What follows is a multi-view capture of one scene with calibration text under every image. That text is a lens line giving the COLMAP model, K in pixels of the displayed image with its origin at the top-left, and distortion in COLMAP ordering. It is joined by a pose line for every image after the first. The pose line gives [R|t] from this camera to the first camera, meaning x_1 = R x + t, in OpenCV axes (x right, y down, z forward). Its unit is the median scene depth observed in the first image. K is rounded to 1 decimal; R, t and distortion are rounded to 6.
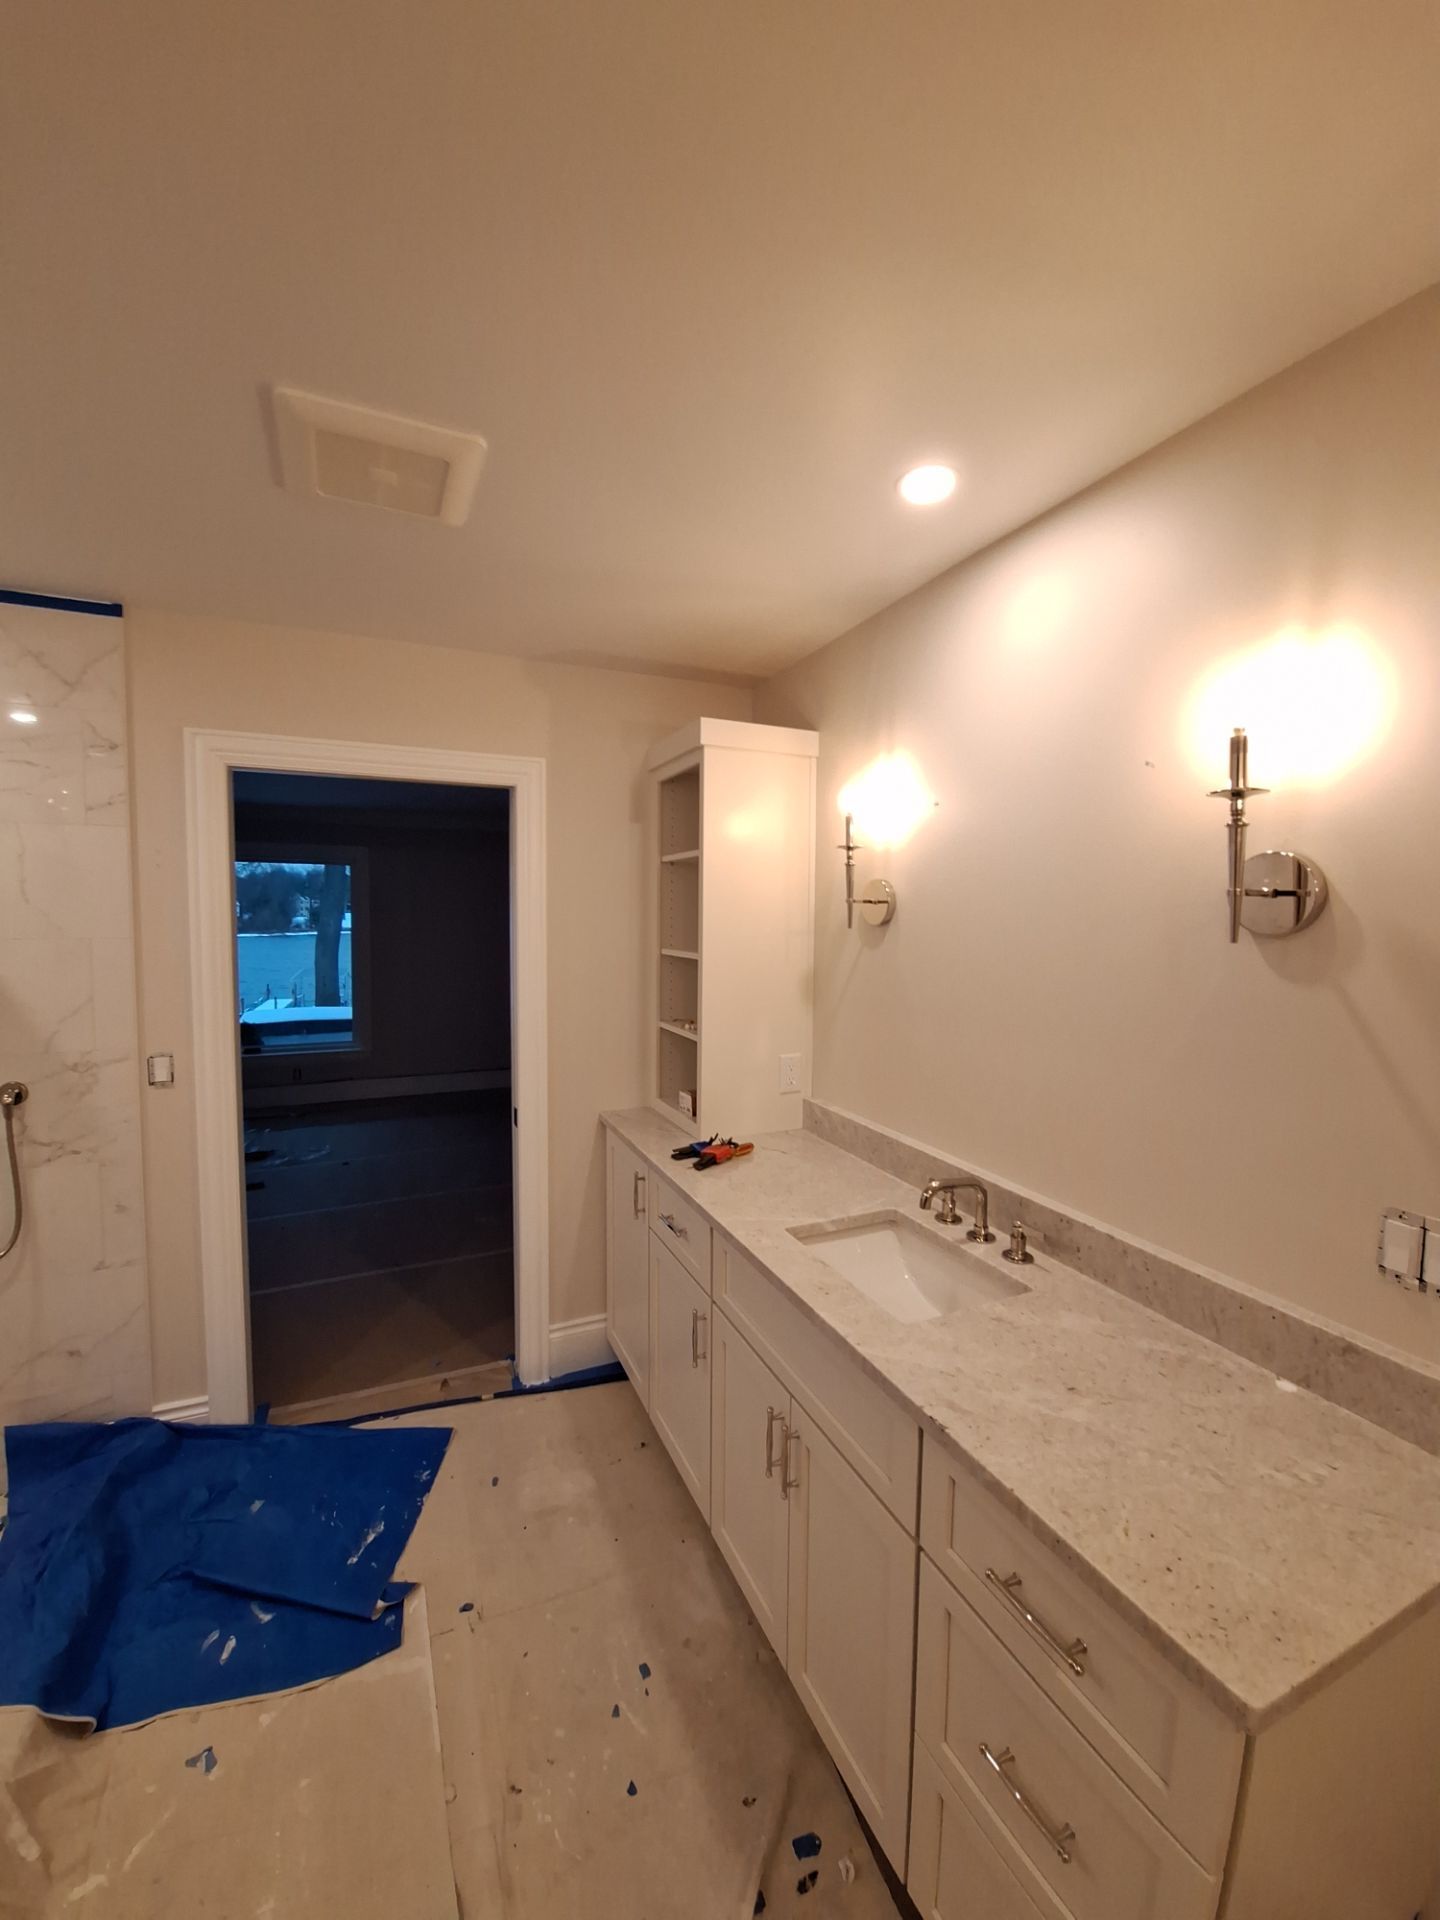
lens RADIAL K [[749.0, 0, 720.0], [0, 749.0, 960.0], [0, 0, 1]] dist [0.000409, -0.010413]
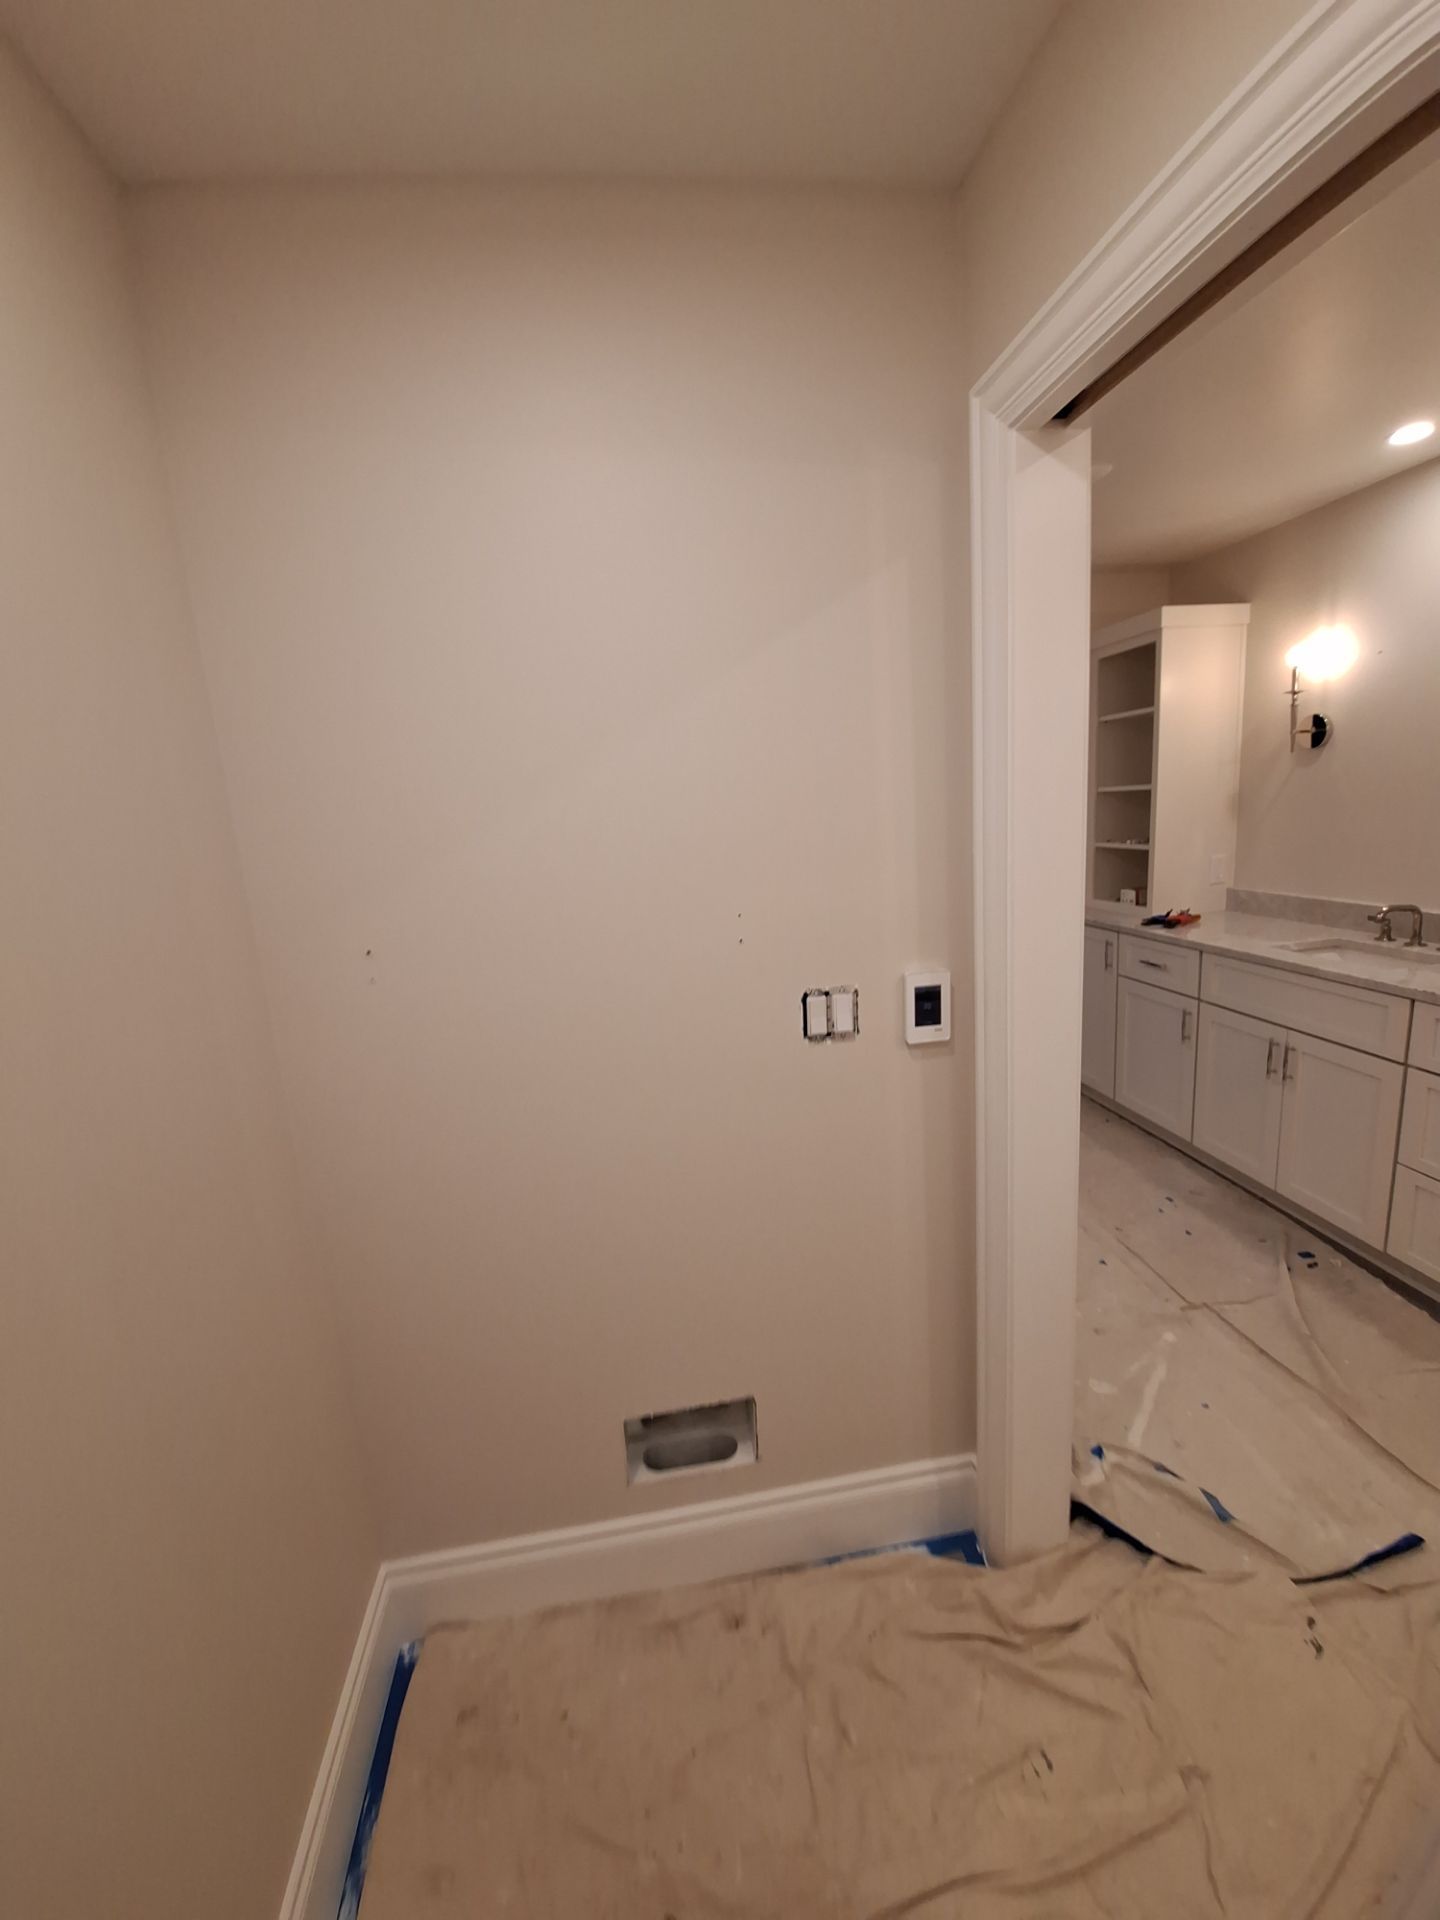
lens RADIAL K [[749.0, 0, 720.0], [0, 749.0, 960.0], [0, 0, 1]] dist [0.000409, -0.010413]
pose [[0.961608, -0.023817, -0.273390, -0.444091], [0.064541, 0.987911, 0.140948, 0.069104], [0.266728, -0.153181, 0.951521, -0.610809]]
